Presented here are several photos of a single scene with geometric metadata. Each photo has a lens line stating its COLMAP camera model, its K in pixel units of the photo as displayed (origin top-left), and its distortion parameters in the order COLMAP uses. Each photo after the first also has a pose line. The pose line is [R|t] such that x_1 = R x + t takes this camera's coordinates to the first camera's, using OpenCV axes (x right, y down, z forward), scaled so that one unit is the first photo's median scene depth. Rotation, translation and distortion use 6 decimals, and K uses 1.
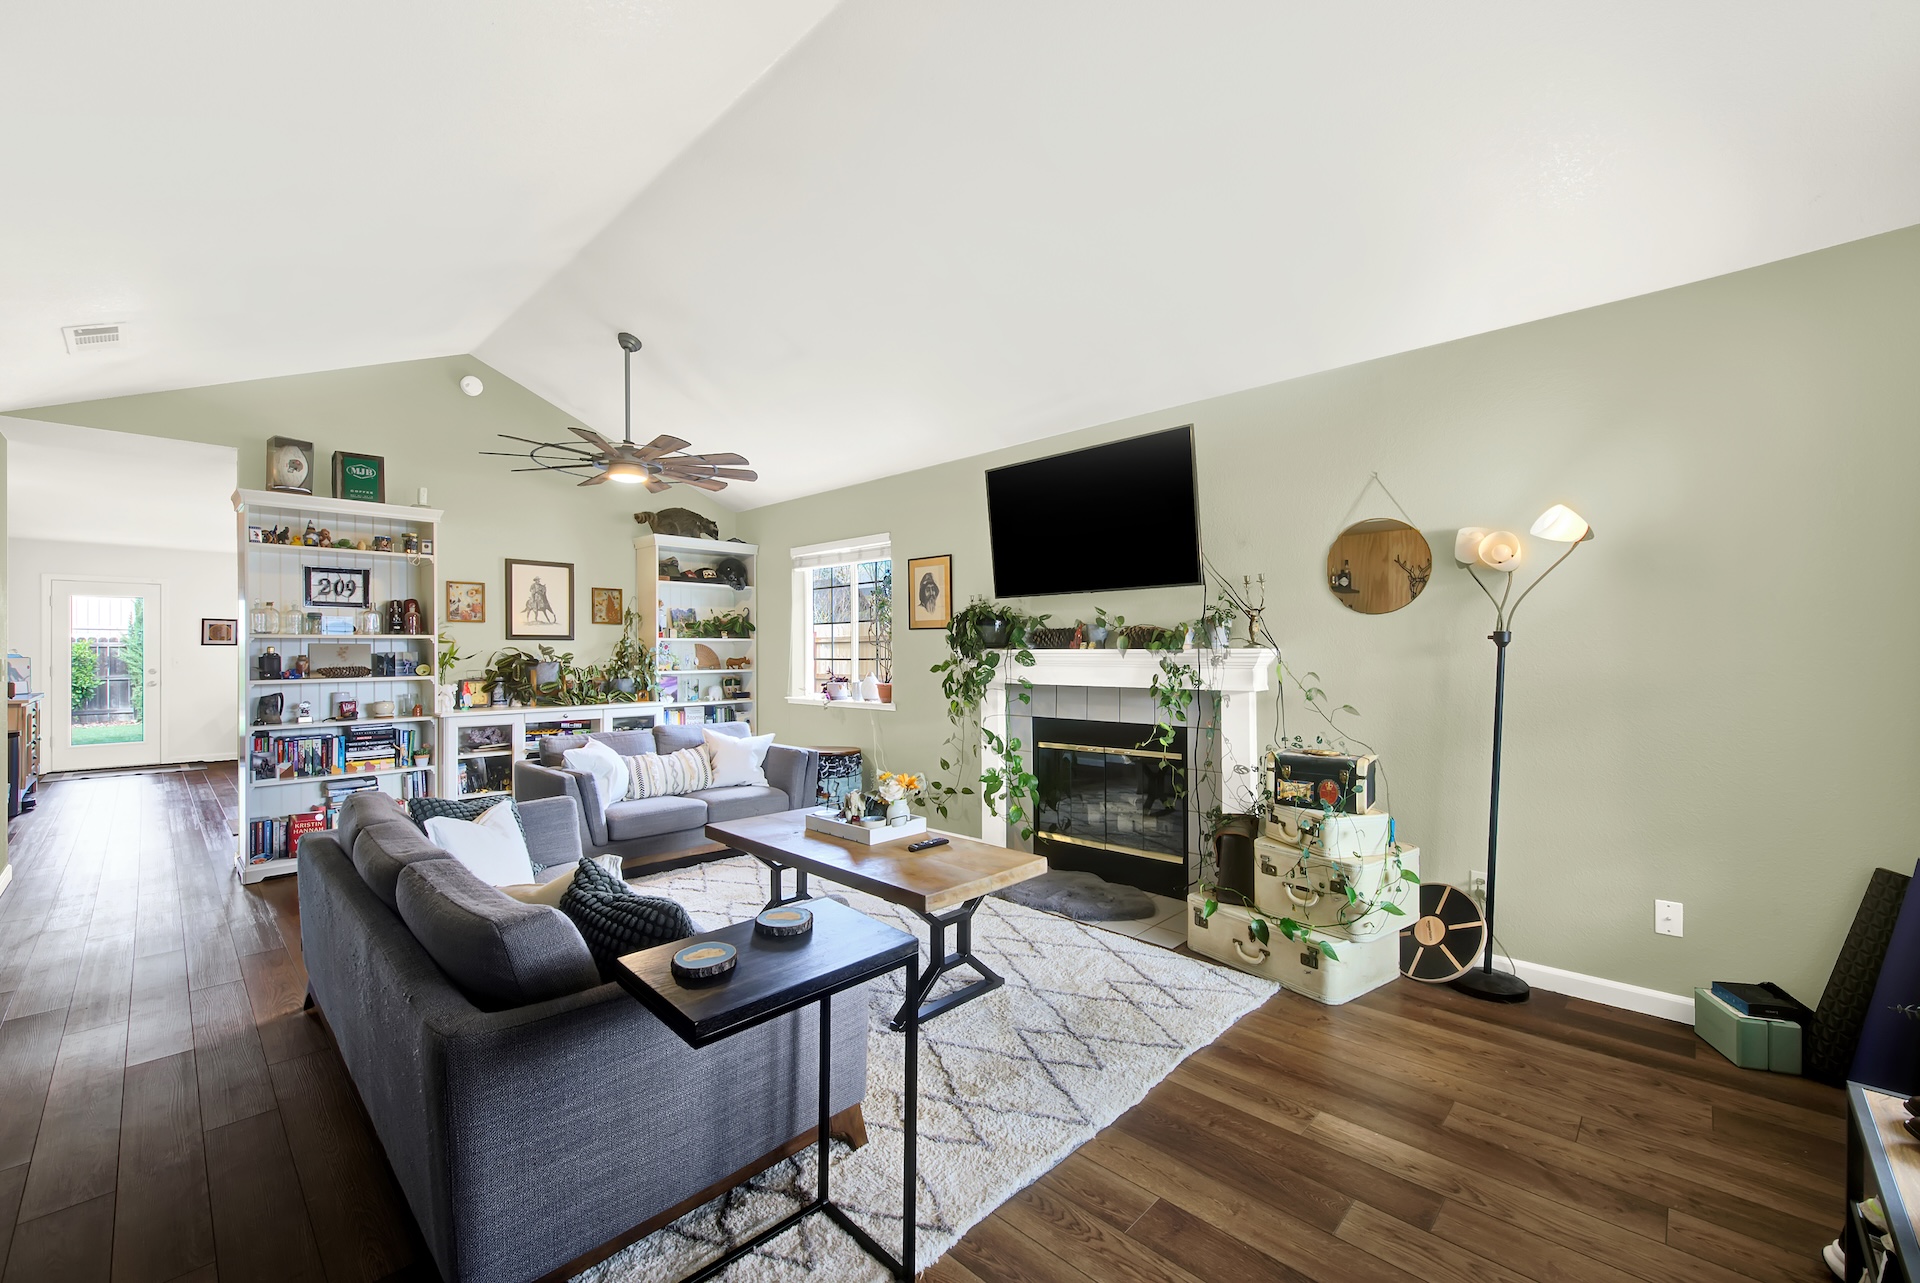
lens RADIAL K [[780.2, 0, 986.0], [0, 780.2, 643.8], [0, 0, 1]] dist [-0.000243, -0.000410]
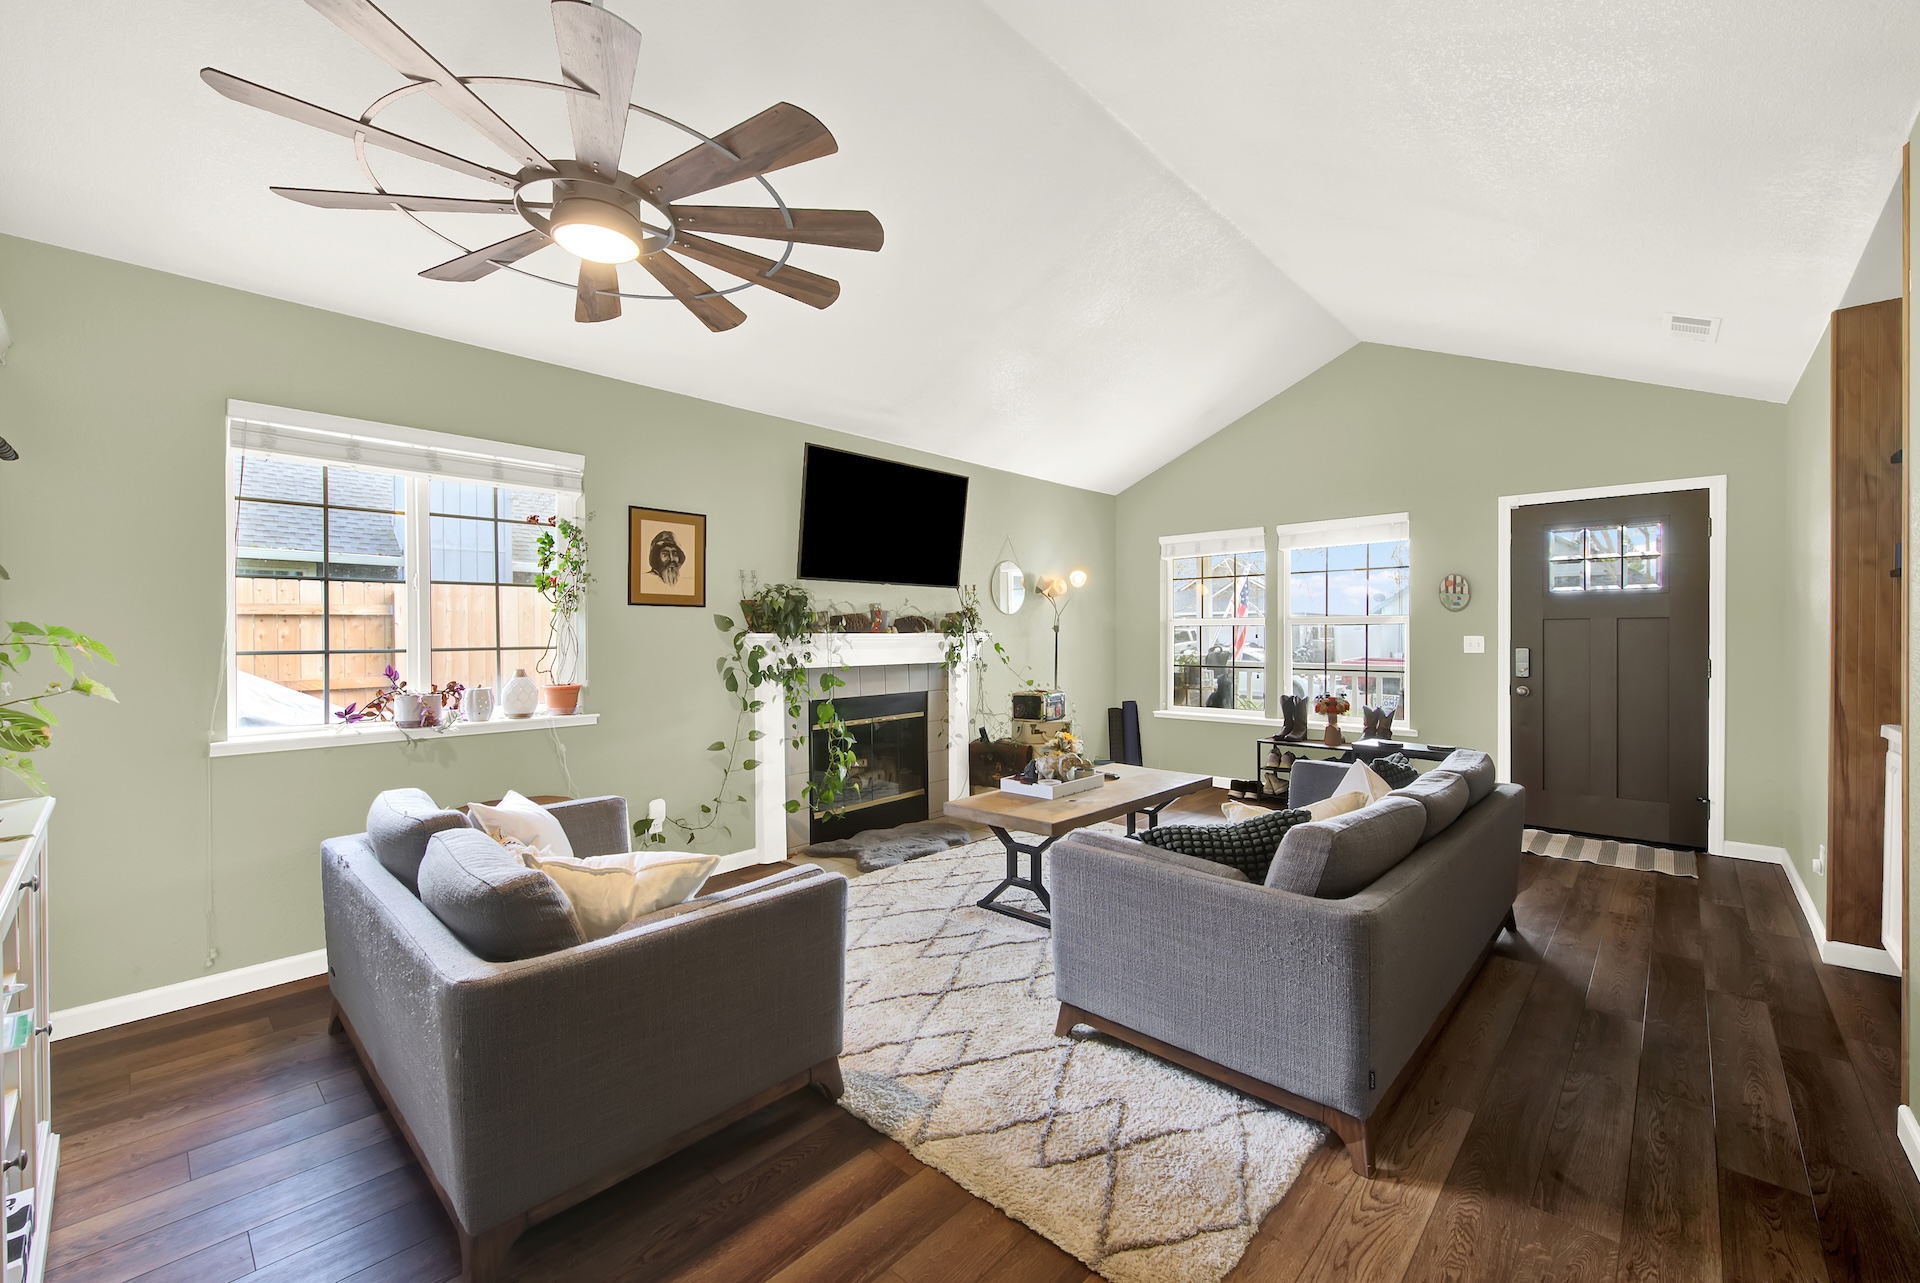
lens RADIAL K [[780.2, 0, 986.0], [0, 780.2, 643.8], [0, 0, 1]] dist [-0.000243, -0.000410]
pose [[-0.000817, -0.022648, 0.999743, -0.939493], [-0.021629, 0.999510, 0.022625, -0.006451], [-0.999766, -0.021605, -0.001306, 0.781282]]
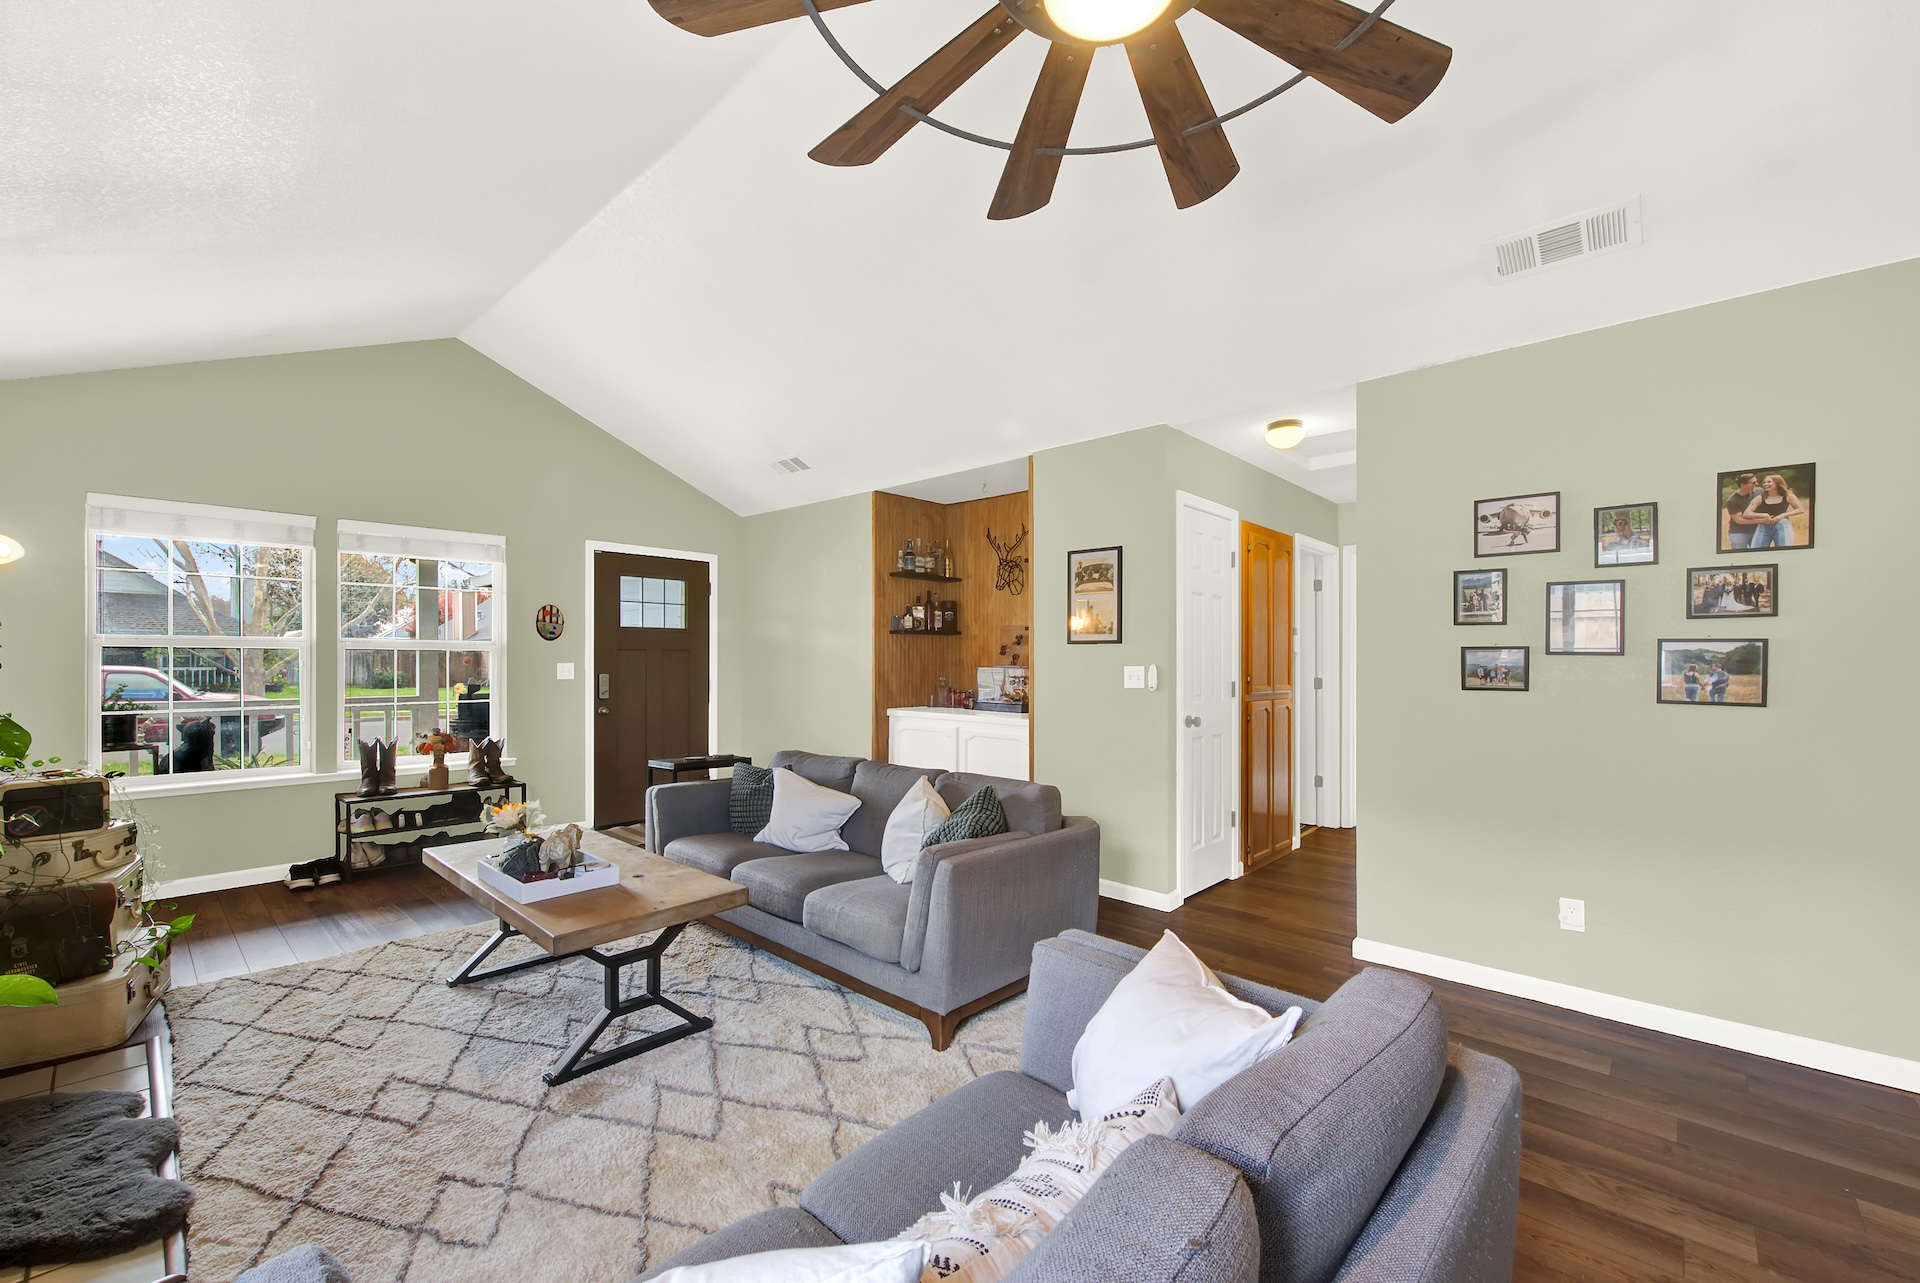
lens RADIAL K [[759.1, 0, 951.2], [0, 759.1, 665.2], [0, 0, 1]] dist [-0.001150, -0.000203]
pose [[-0.999554, -0.014110, 0.026321, -0.425719], [-0.014580, 0.999737, -0.017728, 0.009040], [-0.026064, -0.018103, -0.999496, 1.270430]]
